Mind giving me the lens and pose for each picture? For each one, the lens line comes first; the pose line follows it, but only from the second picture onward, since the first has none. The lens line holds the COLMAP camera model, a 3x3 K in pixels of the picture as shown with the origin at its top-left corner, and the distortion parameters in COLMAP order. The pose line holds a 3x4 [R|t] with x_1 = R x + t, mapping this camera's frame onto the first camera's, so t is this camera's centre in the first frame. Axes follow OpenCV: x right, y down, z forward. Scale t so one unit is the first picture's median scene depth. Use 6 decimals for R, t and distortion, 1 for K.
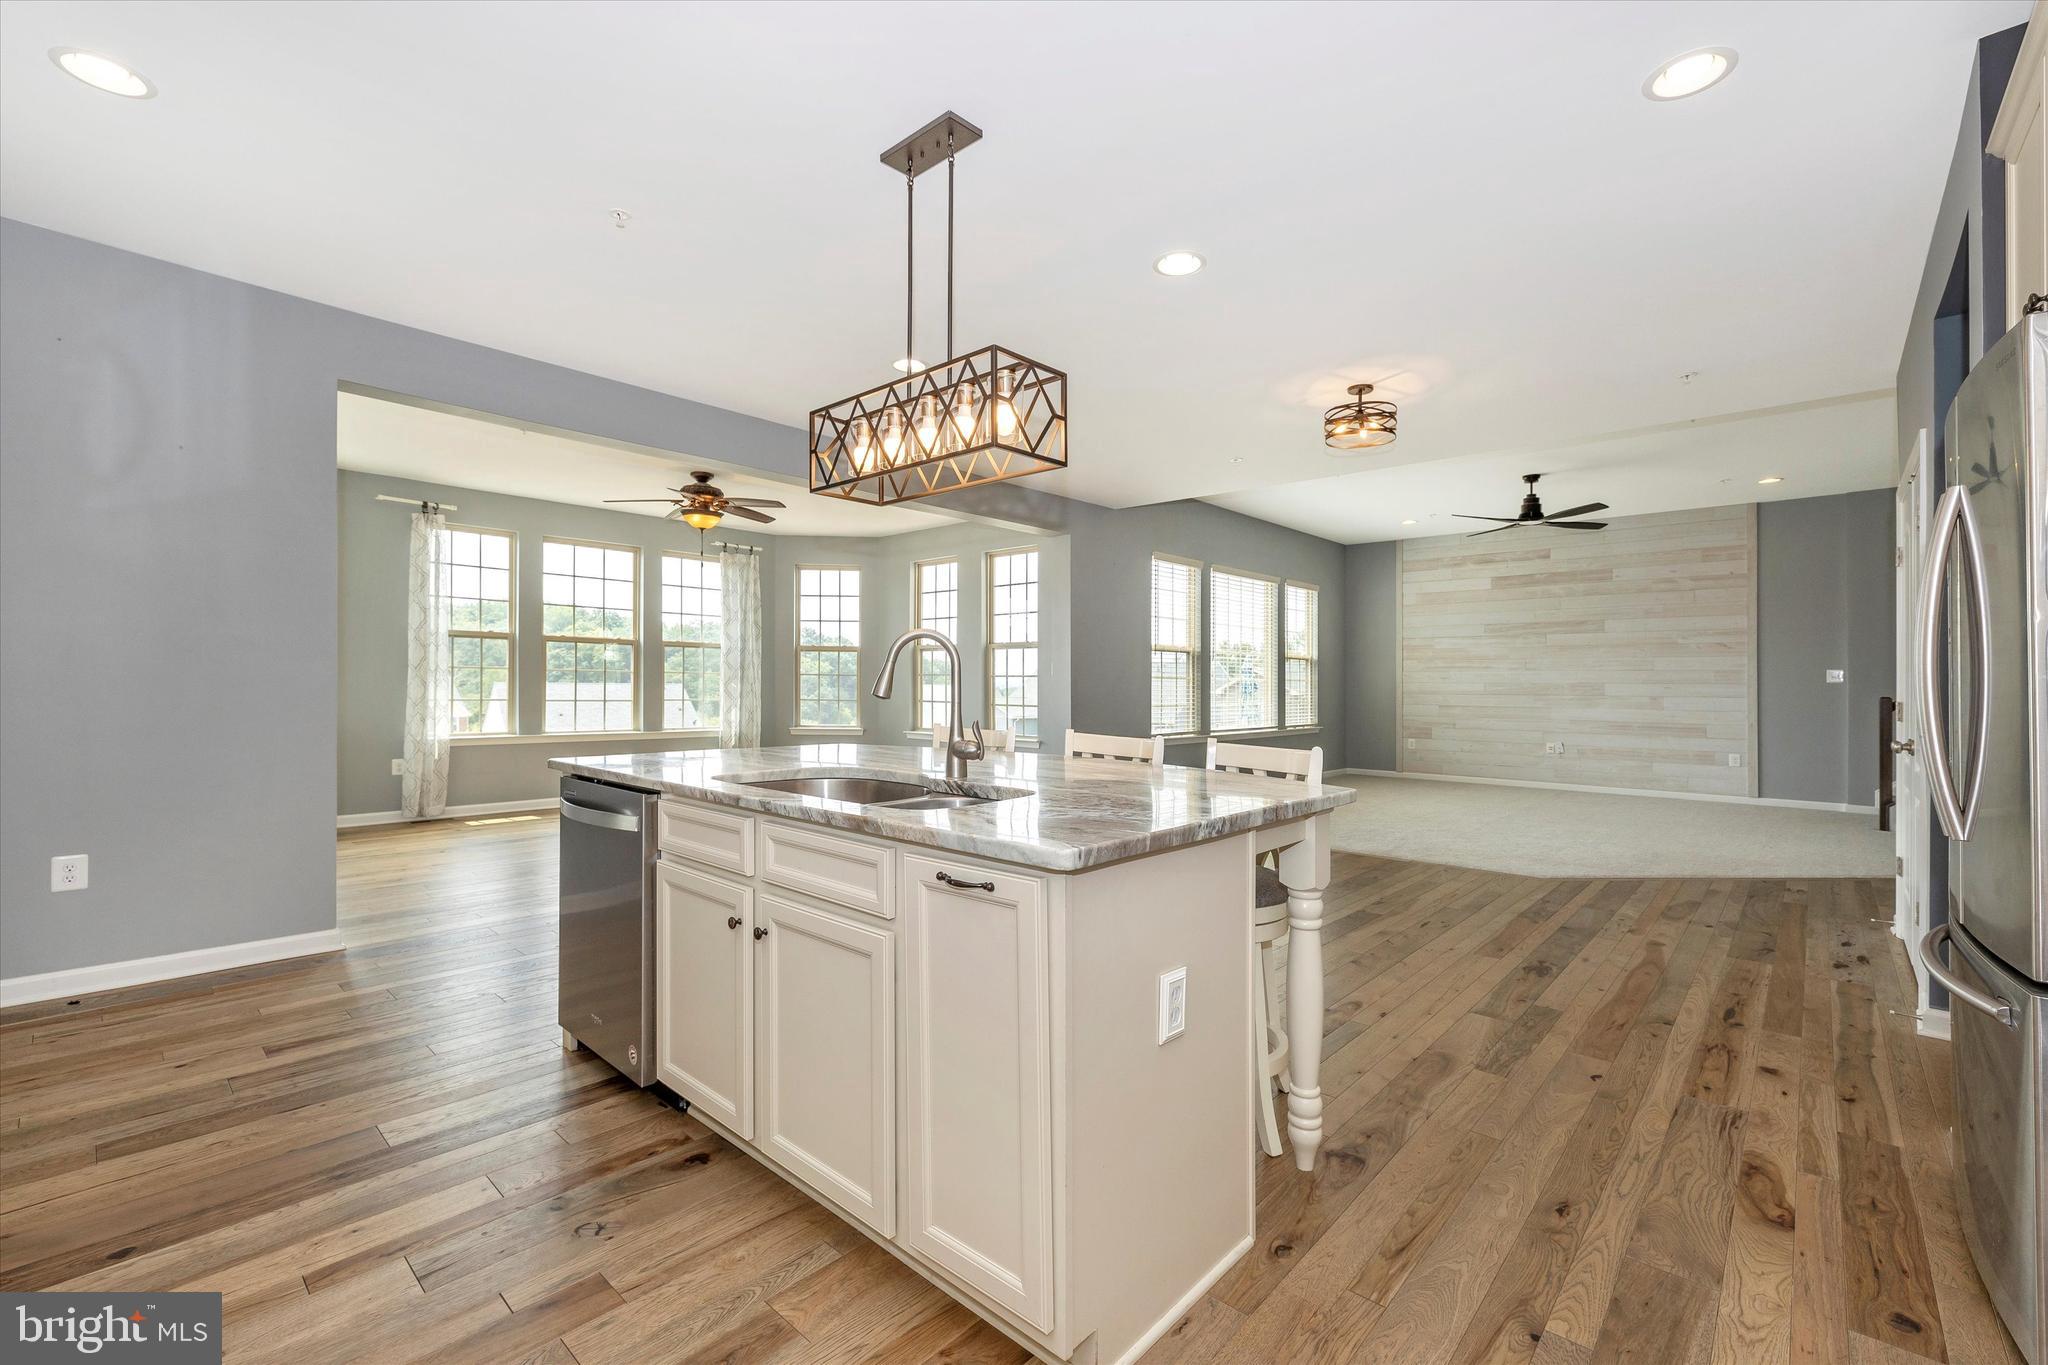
lens RADIAL K [[857.9, 0, 1034.2], [0, 857.9, 681.2], [0, 0, 1]] dist [-0.003071, -0.000669]
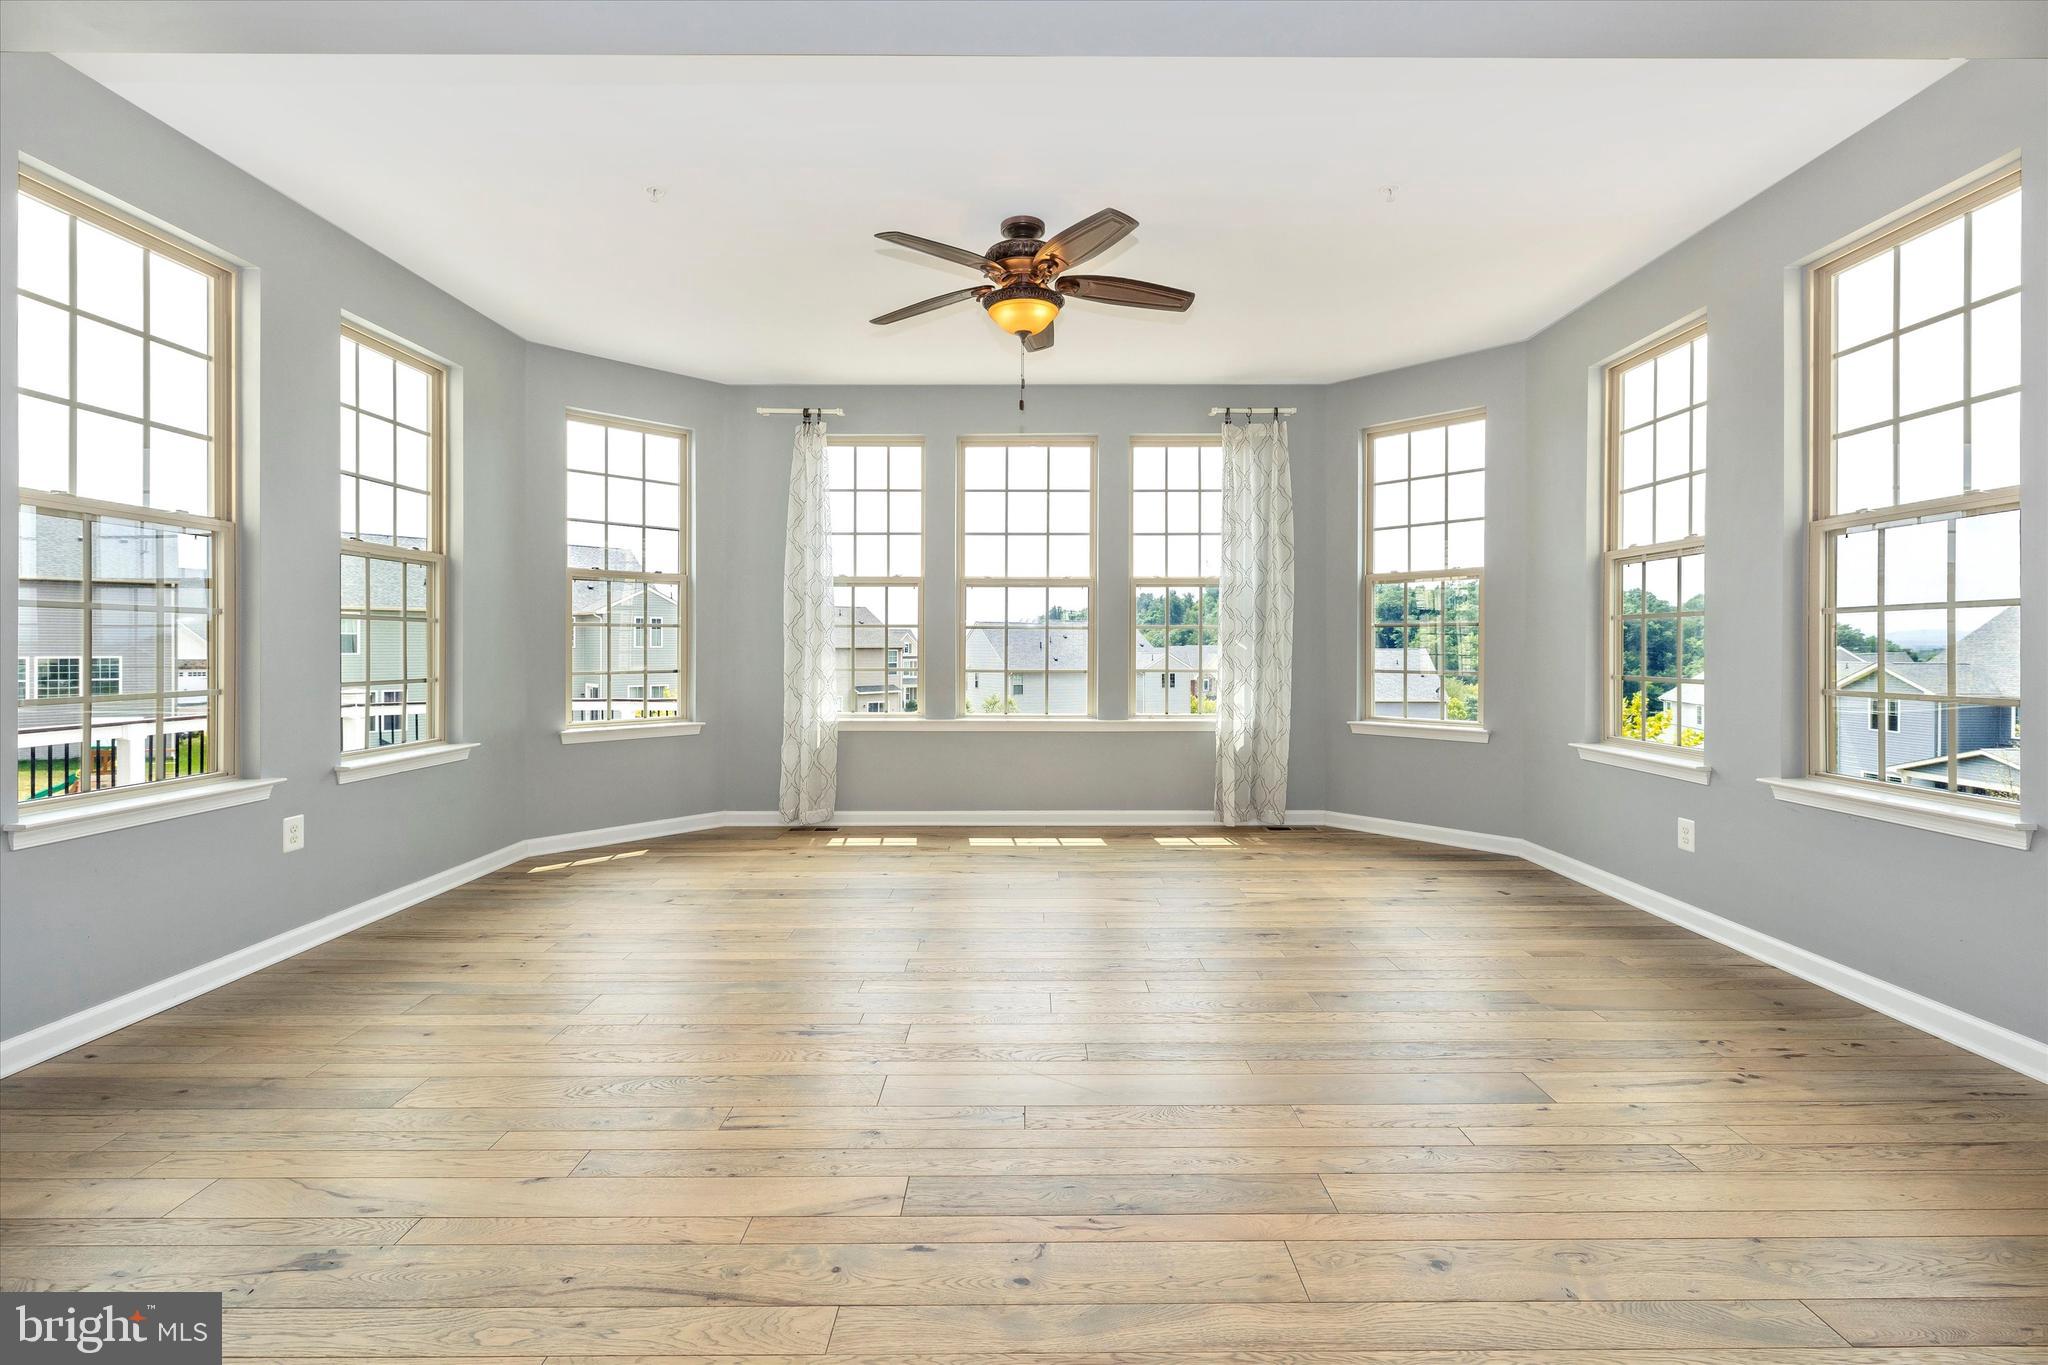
lens RADIAL K [[857.9, 0, 1035.2], [0, 857.9, 658.2], [0, 0, 1]] dist [-0.003071, -0.000669]
pose [[0.670045, -0.000688, -0.742320, -0.005751], [0.010746, 0.999904, 0.008774, 0.006833], [0.742243, -0.013856, 0.669988, 0.524805]]
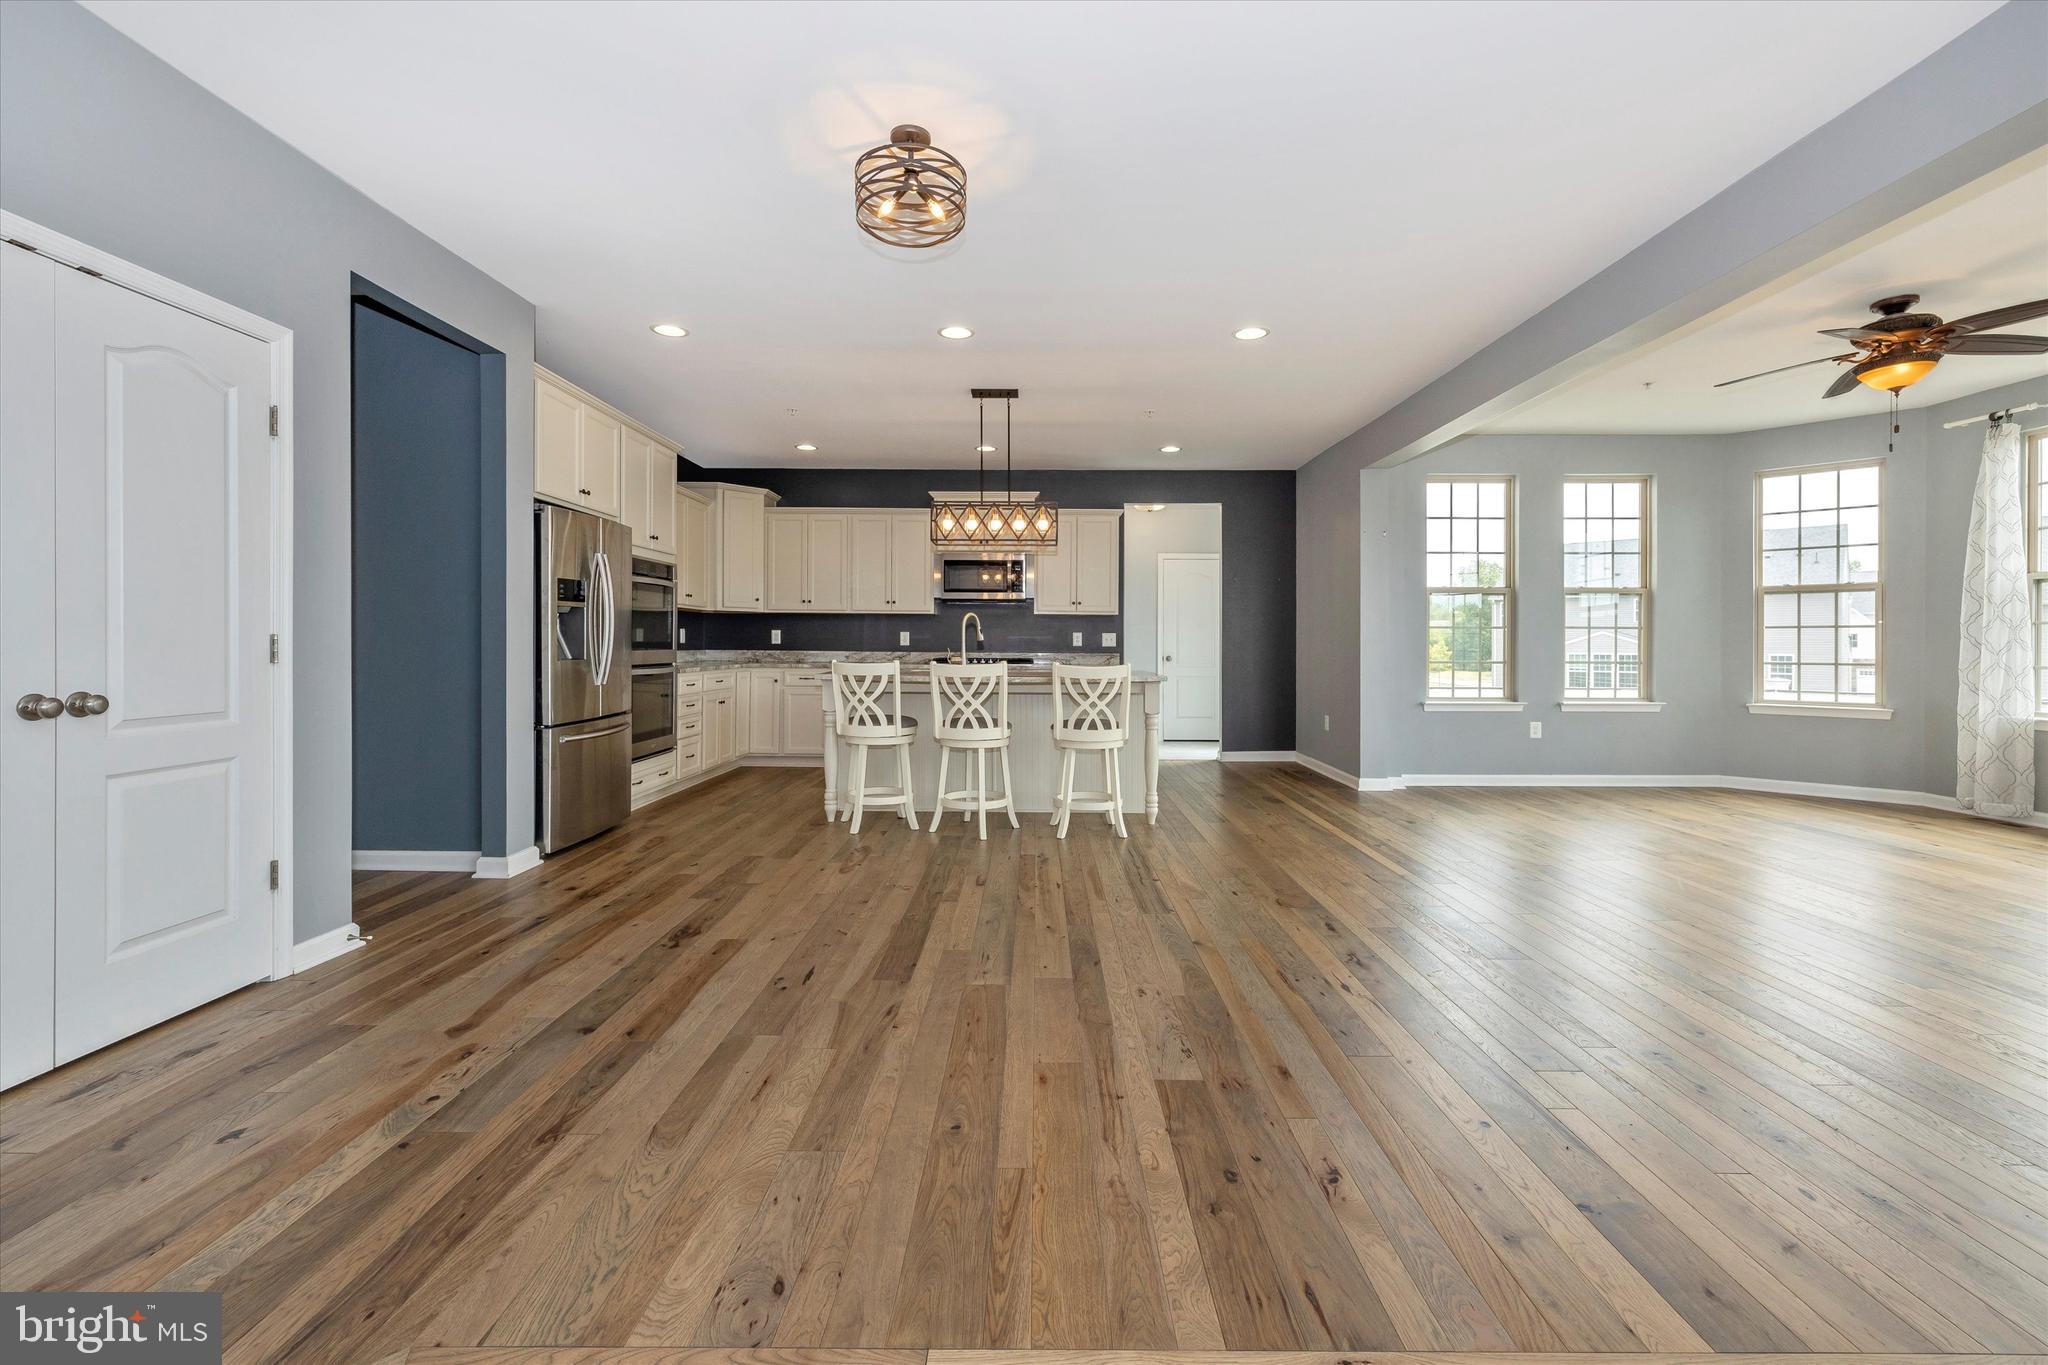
lens RADIAL K [[857.9, 0, 1021.3], [0, 857.9, 663.3], [0, 0, 1]] dist [-0.003071, -0.000669]
pose [[-0.752620, 0.002463, -0.658450, 0.392421], [-0.008130, 0.999882, 0.013033, 0.014084], [0.658404, 0.015162, -0.752512, 0.820401]]
